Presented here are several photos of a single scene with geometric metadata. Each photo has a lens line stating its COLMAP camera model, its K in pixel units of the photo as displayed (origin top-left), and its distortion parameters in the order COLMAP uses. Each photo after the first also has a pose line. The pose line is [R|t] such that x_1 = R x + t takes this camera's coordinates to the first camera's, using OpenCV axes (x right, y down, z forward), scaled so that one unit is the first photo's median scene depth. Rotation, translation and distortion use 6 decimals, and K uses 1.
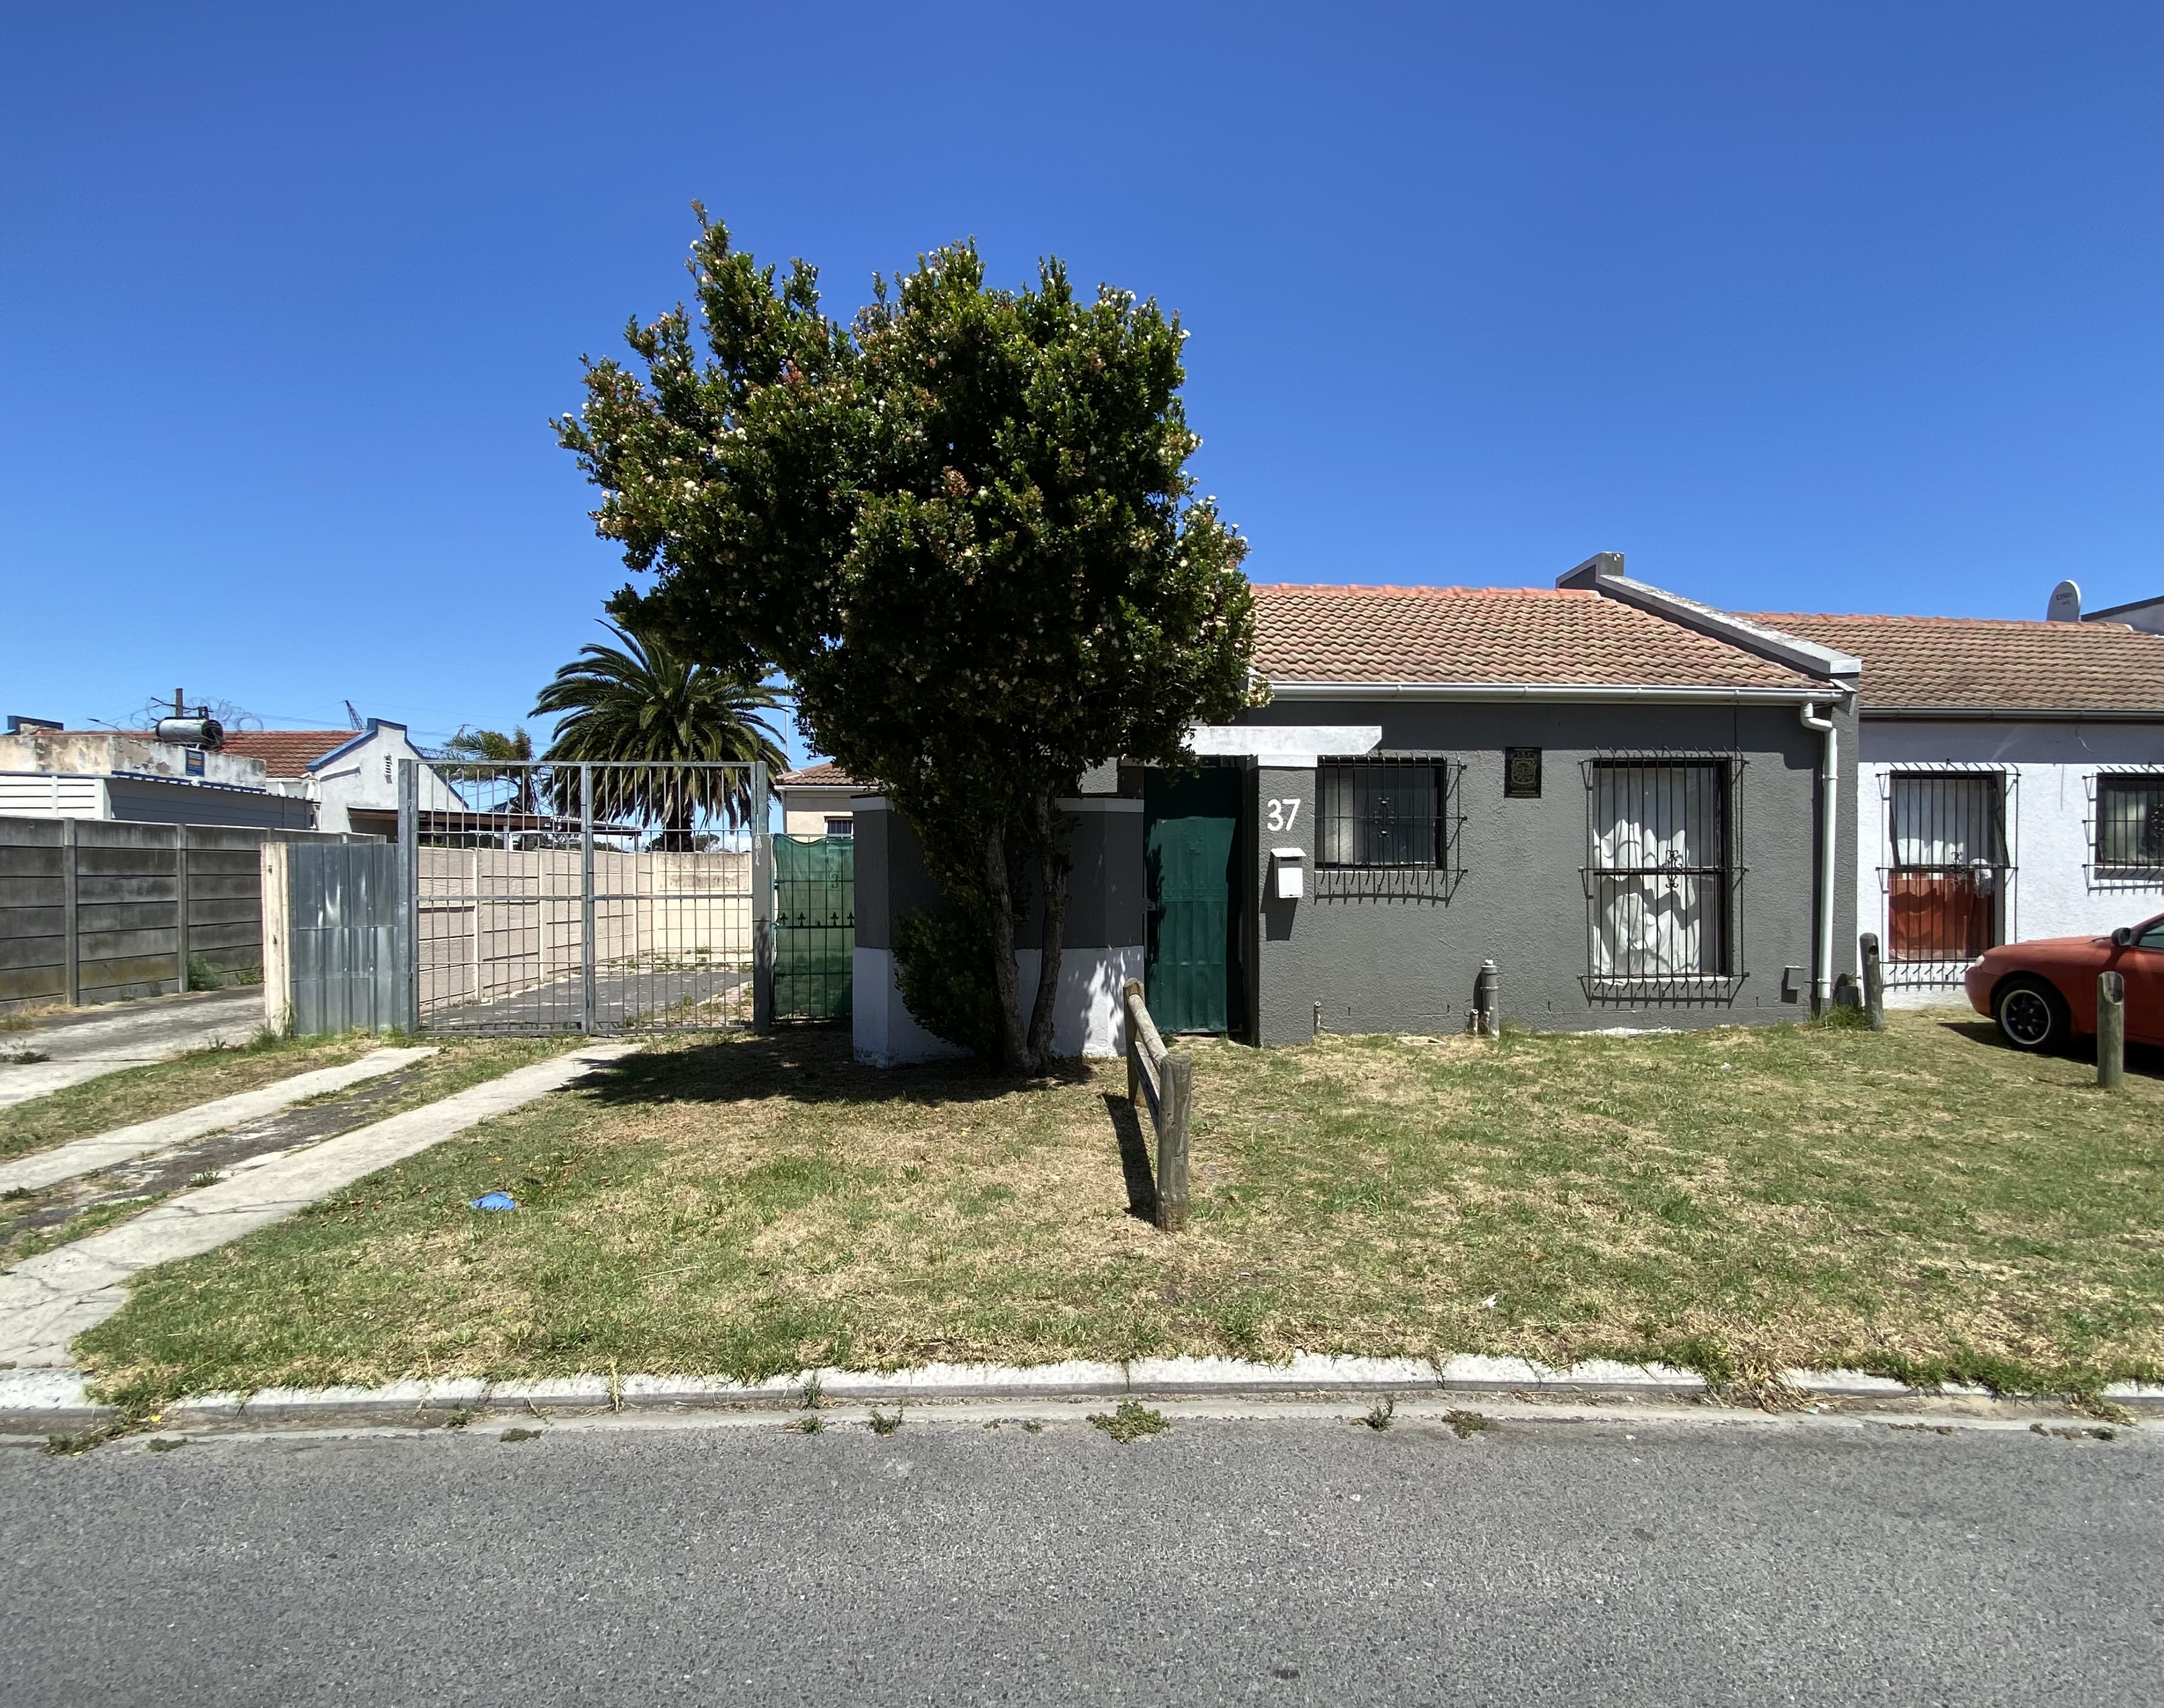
lens RADIAL K [[1006.2, 0, 1086.0], [0, 1006.2, 890.8], [0, 0, 1]] dist [0.010144, -0.014181]
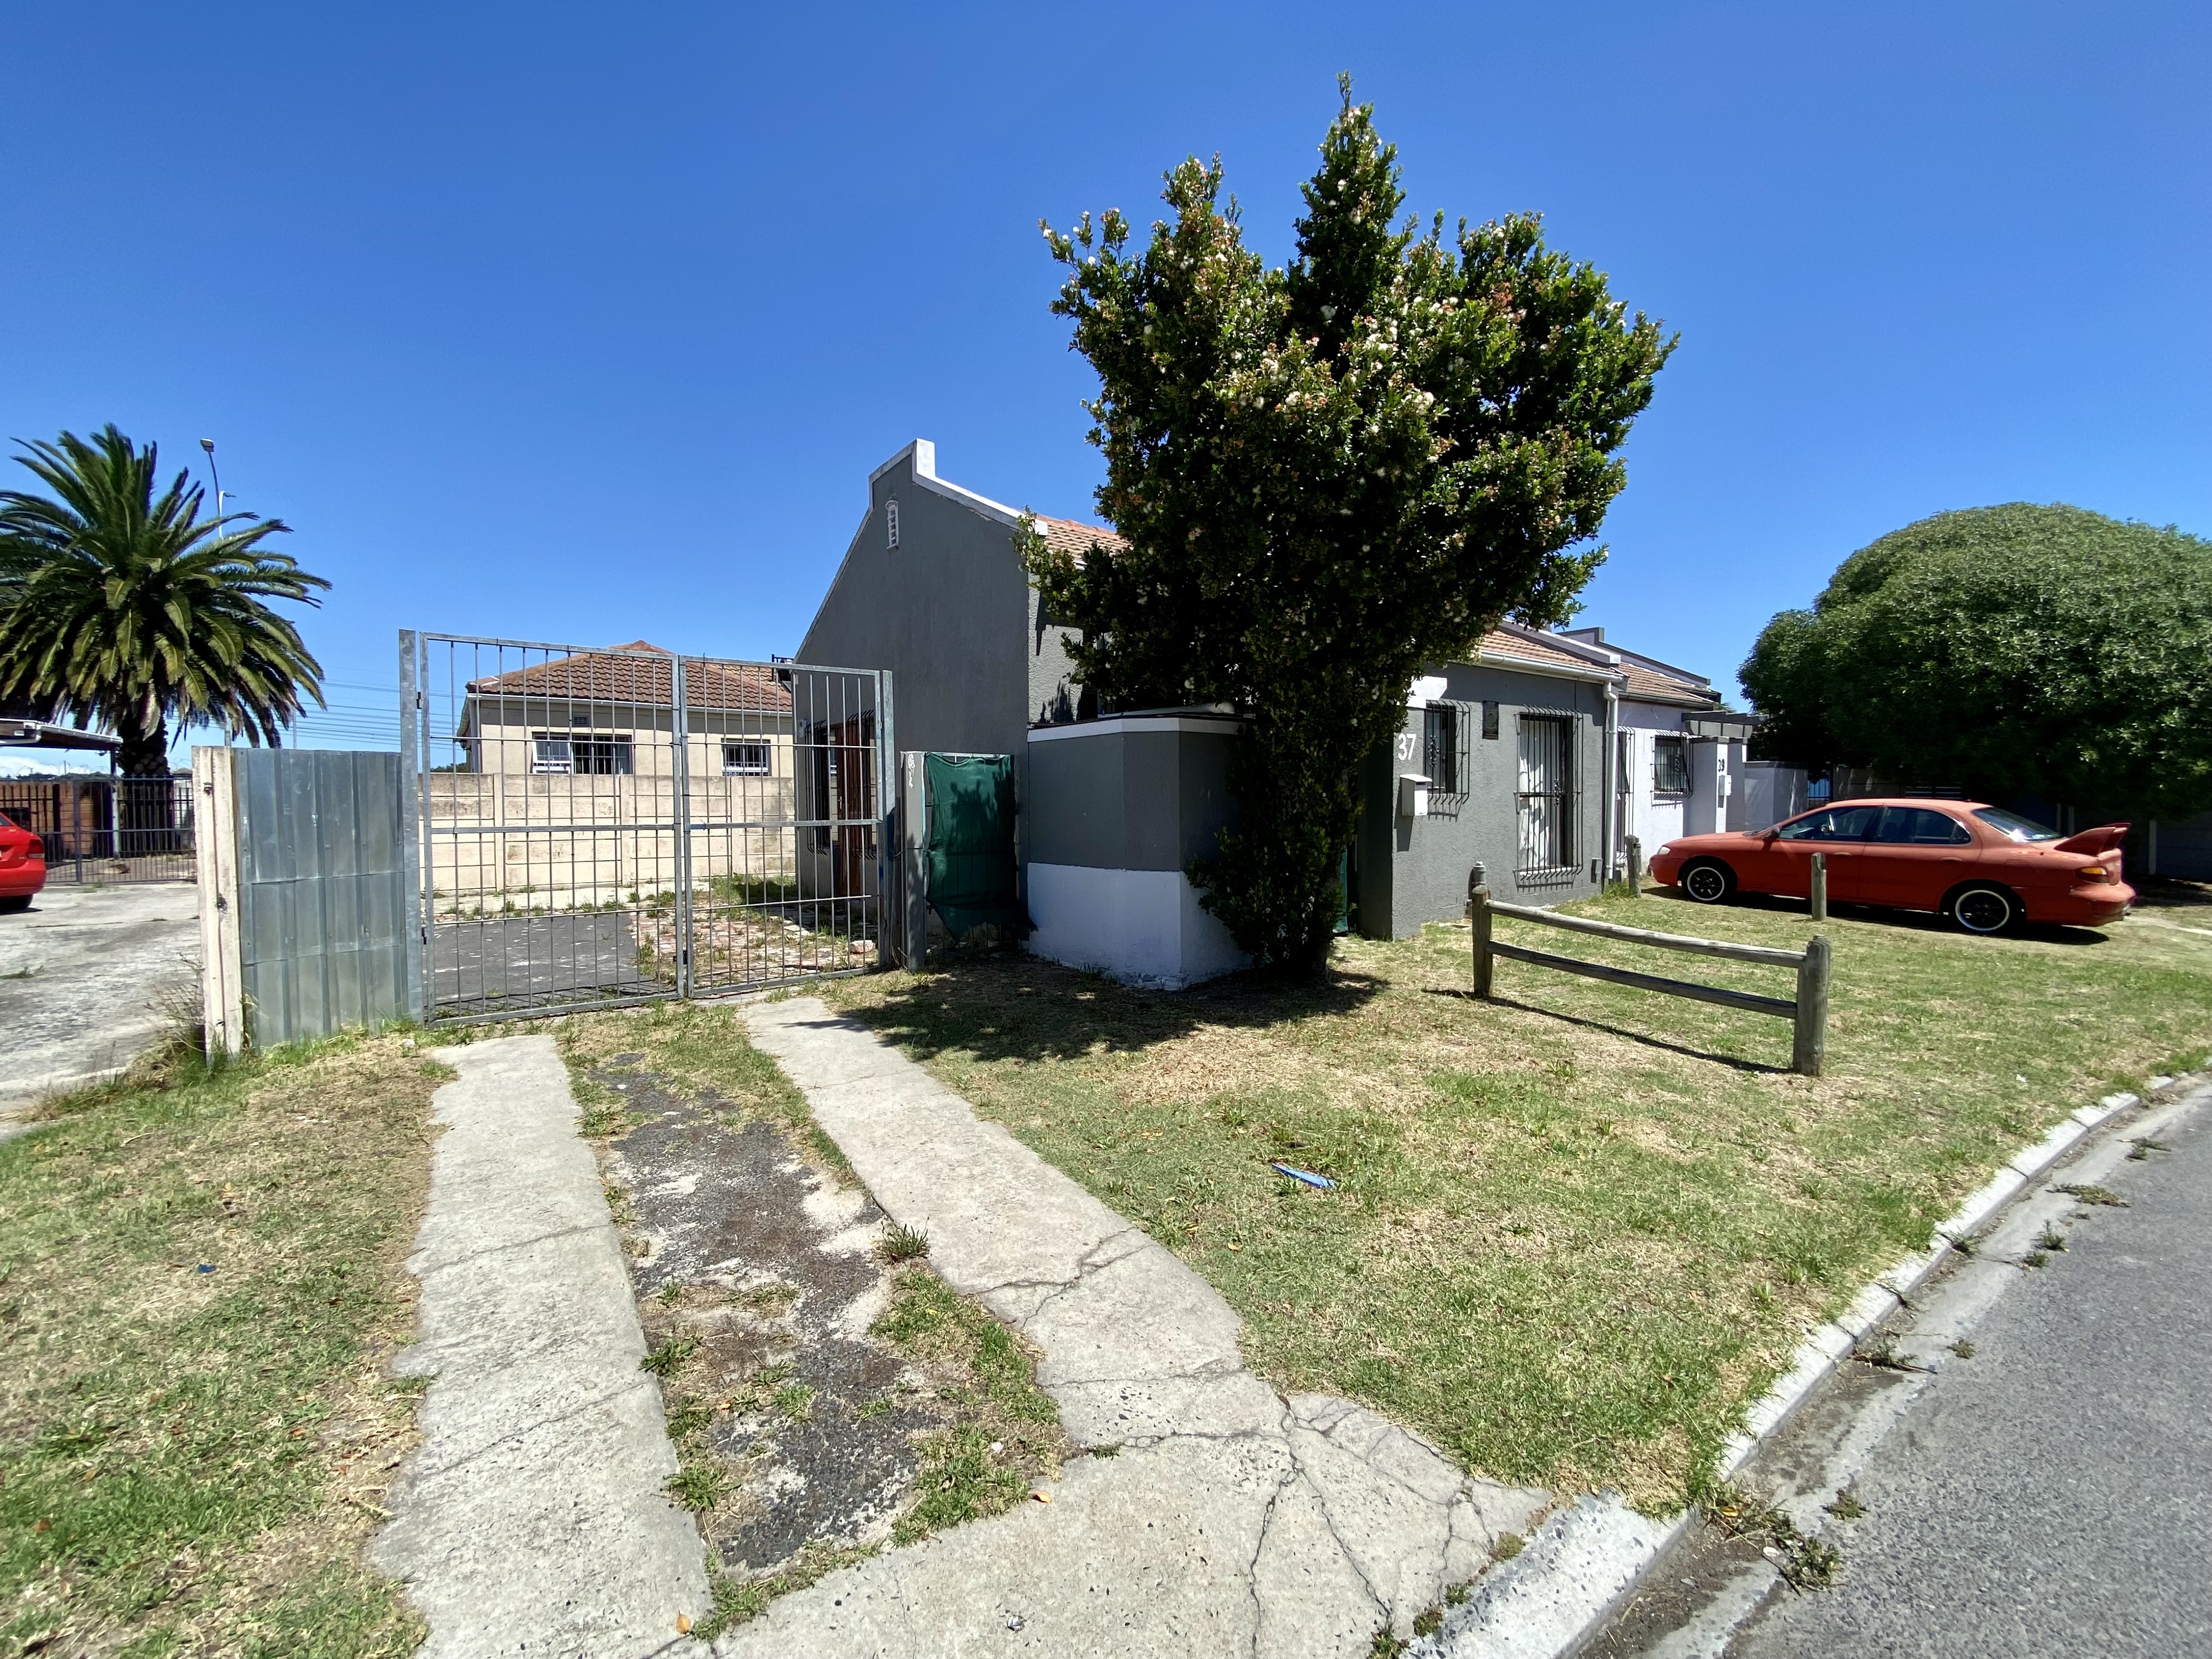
lens RADIAL K [[886.9, 0, 1100.7], [0, 886.9, 831.1], [0, 0, 1]] dist [0.014320, -0.015717]
pose [[0.858868, -0.020069, 0.511804, -0.985986], [0.009795, 0.999693, 0.022763, -0.003793], [-0.512103, -0.014537, 0.858801, 0.391610]]
